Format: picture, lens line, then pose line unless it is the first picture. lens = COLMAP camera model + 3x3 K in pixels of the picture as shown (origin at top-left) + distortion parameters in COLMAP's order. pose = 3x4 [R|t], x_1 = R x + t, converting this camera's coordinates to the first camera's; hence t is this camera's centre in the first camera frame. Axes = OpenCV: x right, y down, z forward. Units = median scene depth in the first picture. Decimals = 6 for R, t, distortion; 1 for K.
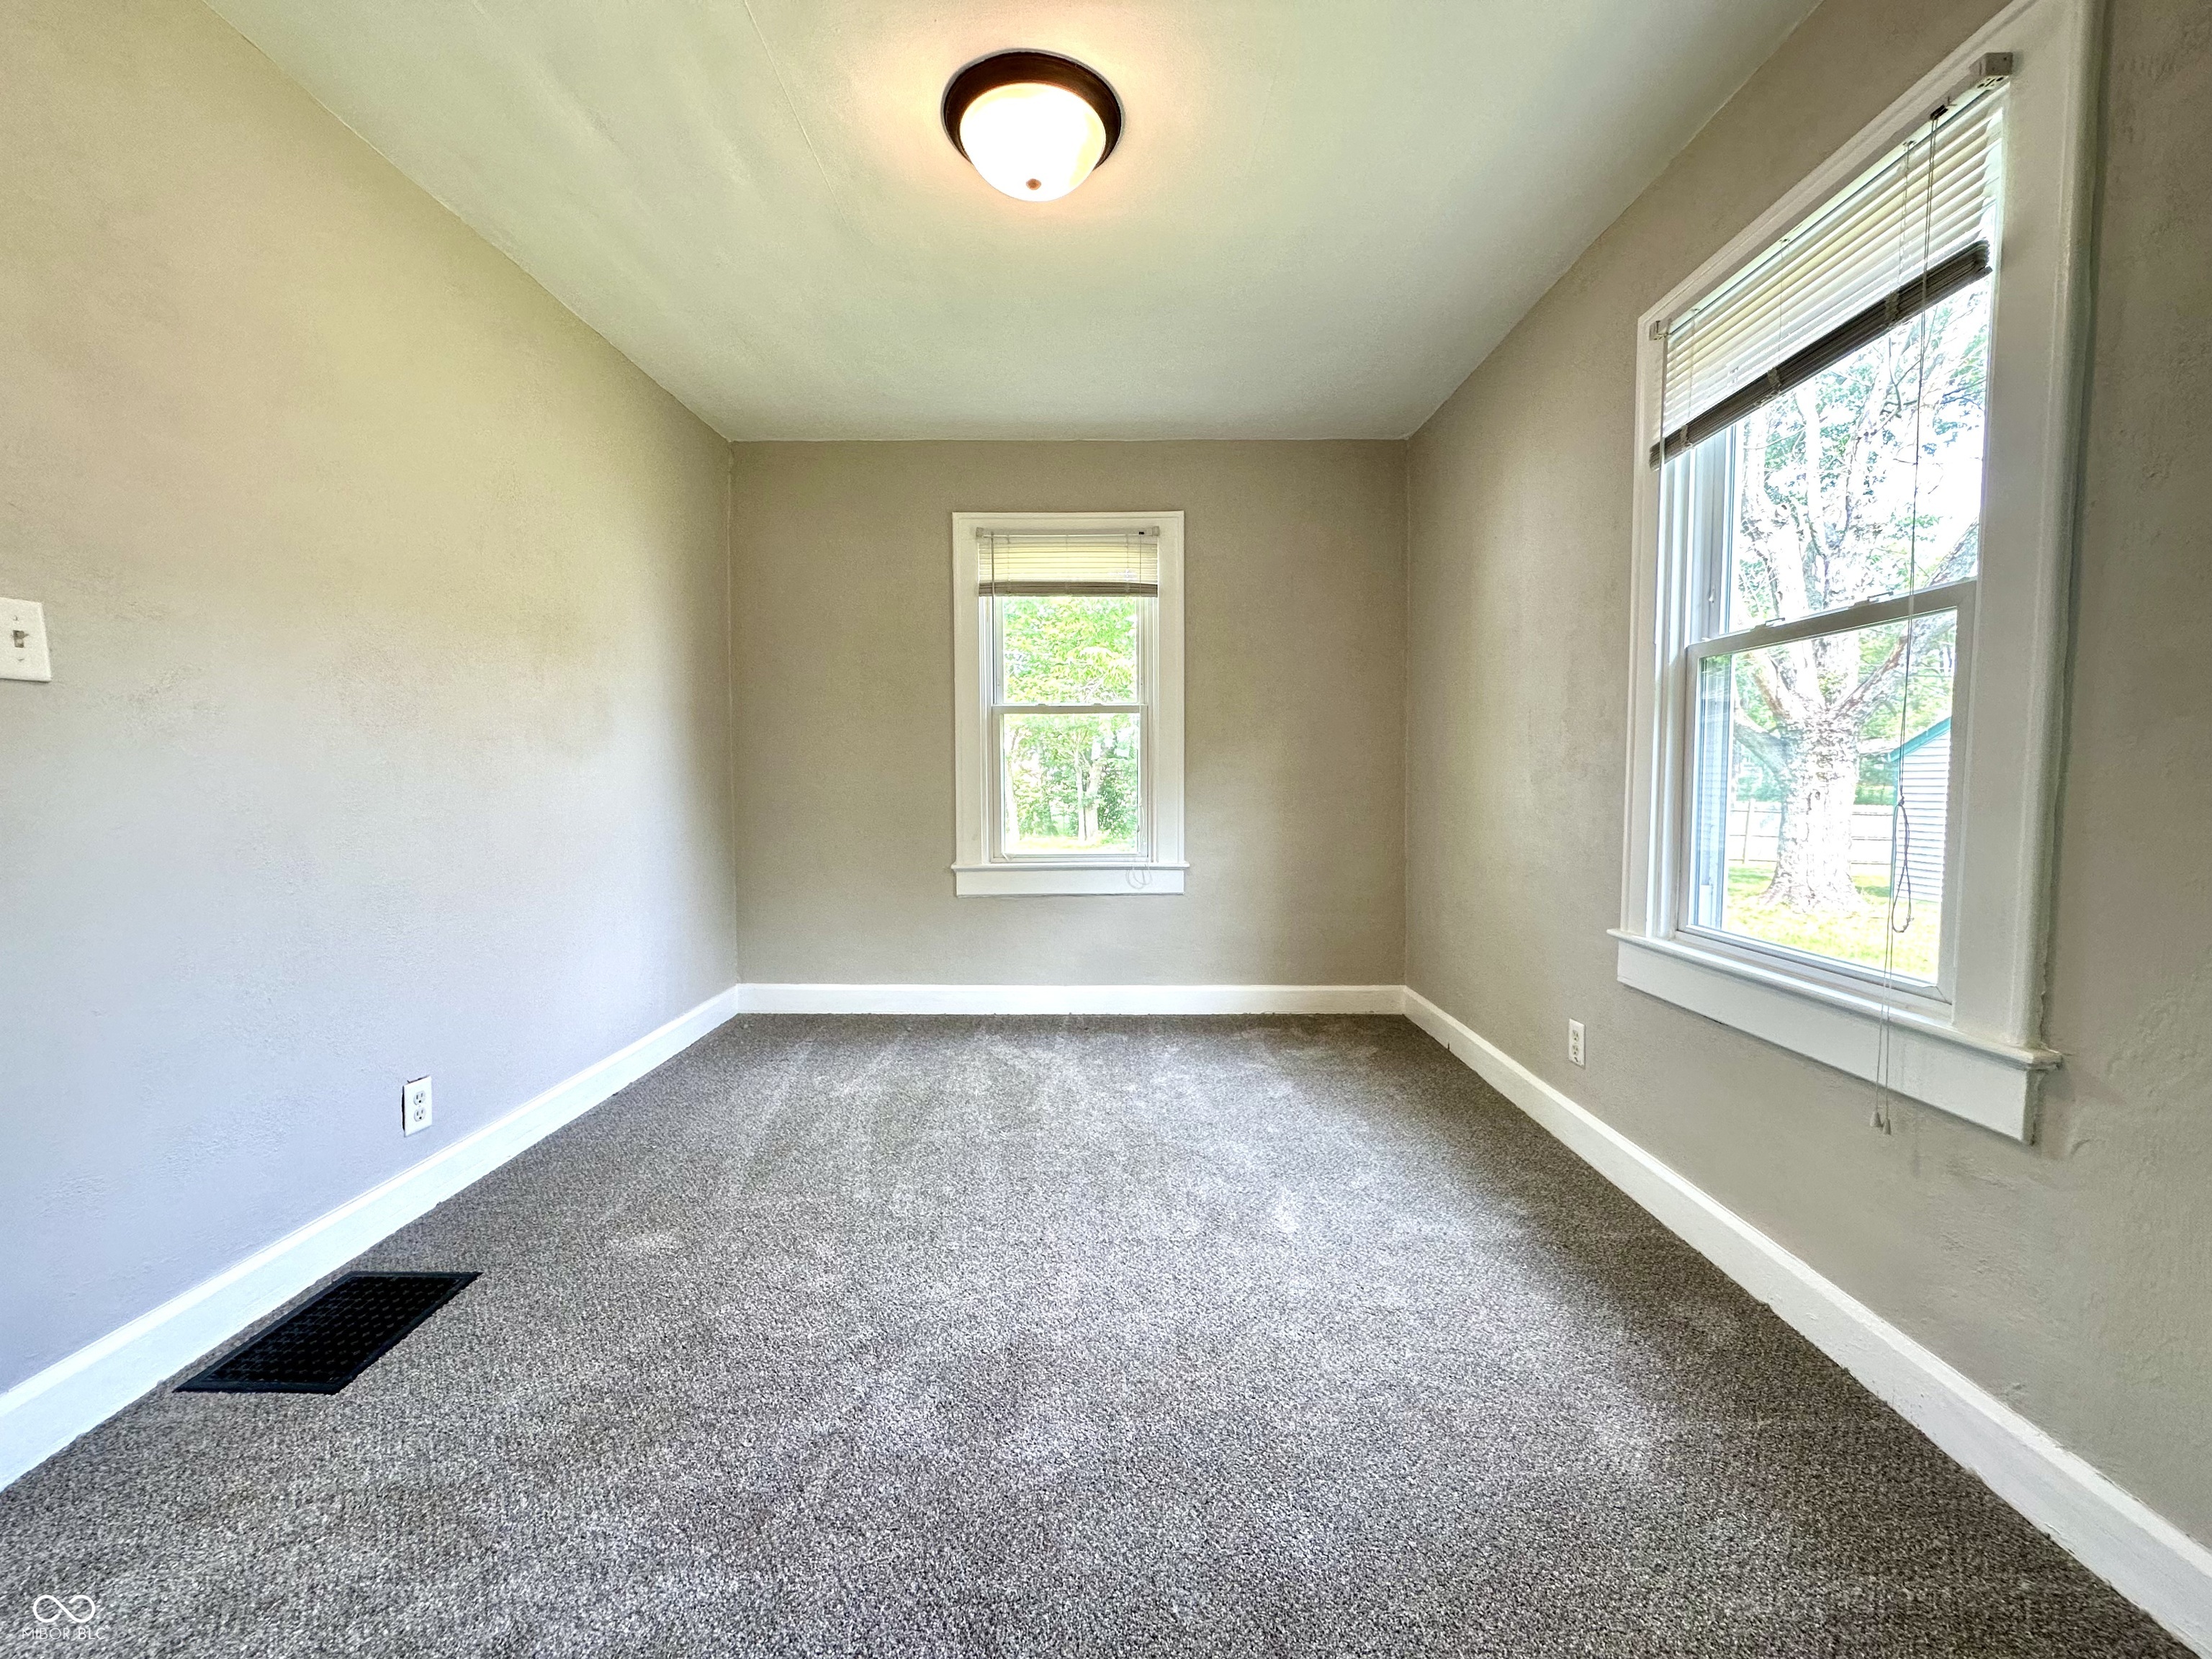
lens RADIAL K [[880.1, 0, 1099.3], [0, 880.1, 817.0], [0, 0, 1]] dist [-0.003825, 0.001093]
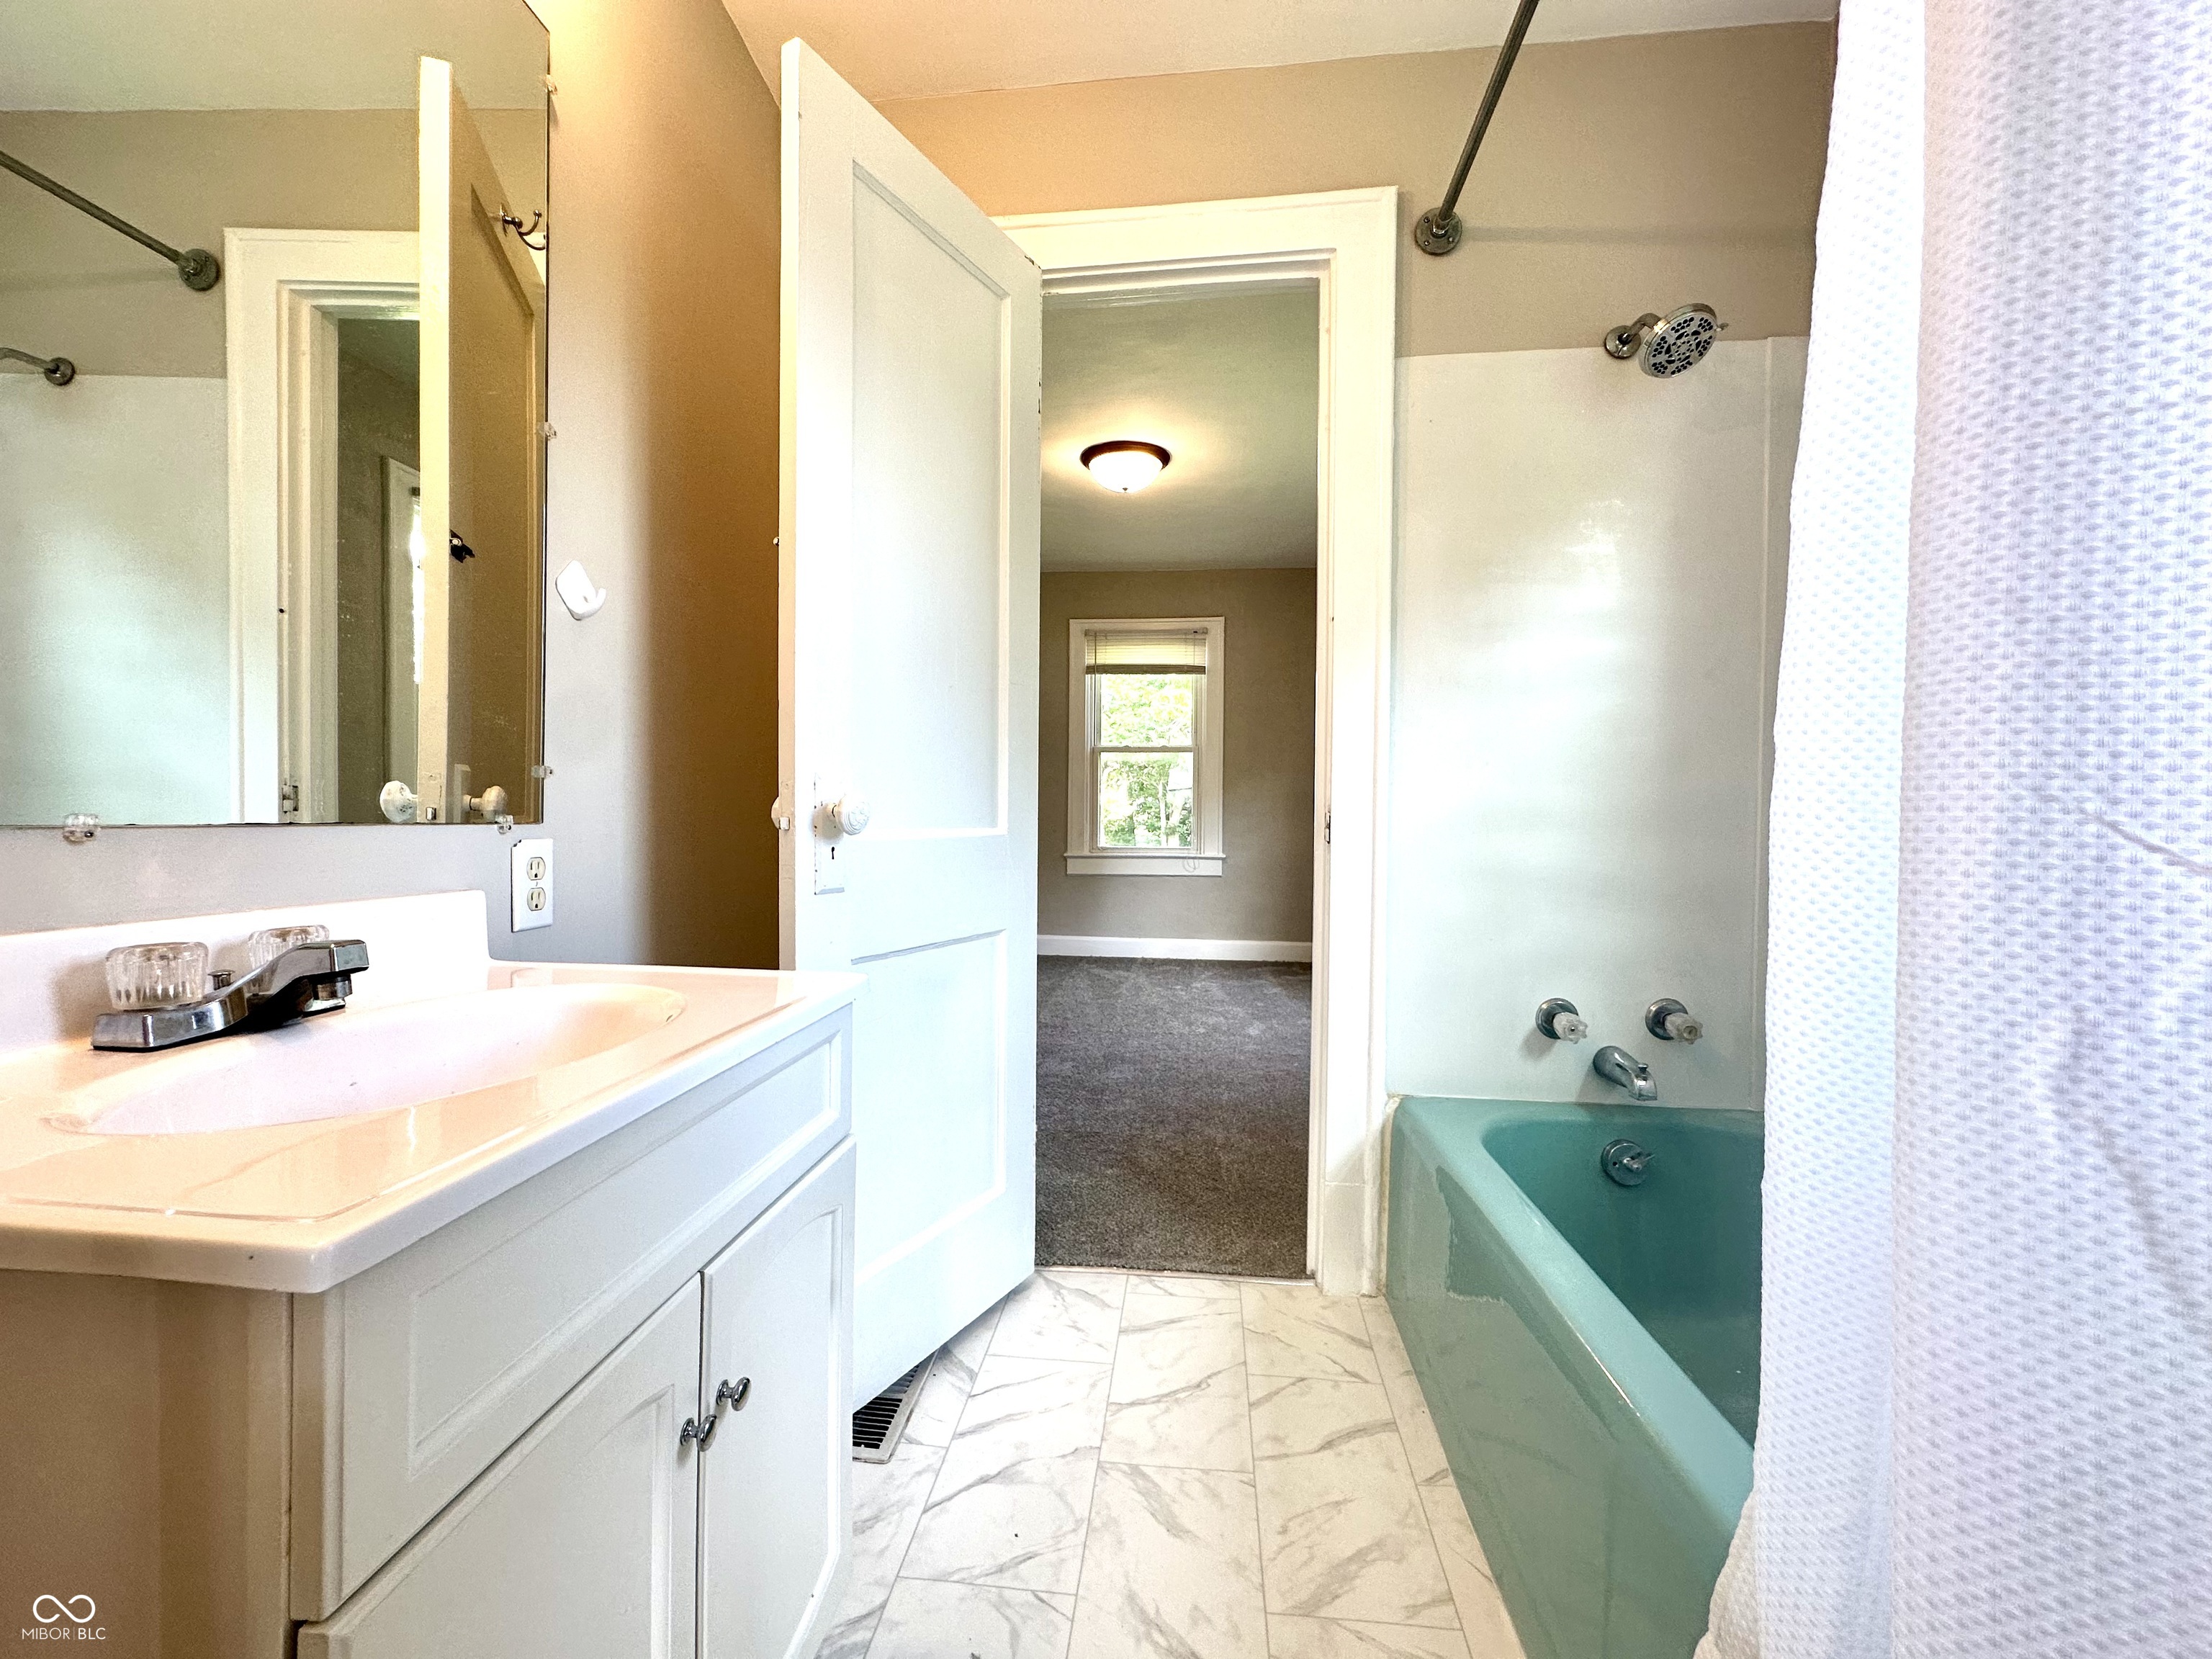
lens RADIAL K [[880.1, 0, 1106.6], [0, 880.1, 823.2], [0, 0, 1]] dist [-0.003825, 0.001093]
pose [[0.995847, 0.015412, -0.089732, 0.037142], [-0.018076, 0.999417, -0.028950, 0.047101], [0.089234, 0.030452, 0.995545, -0.487825]]
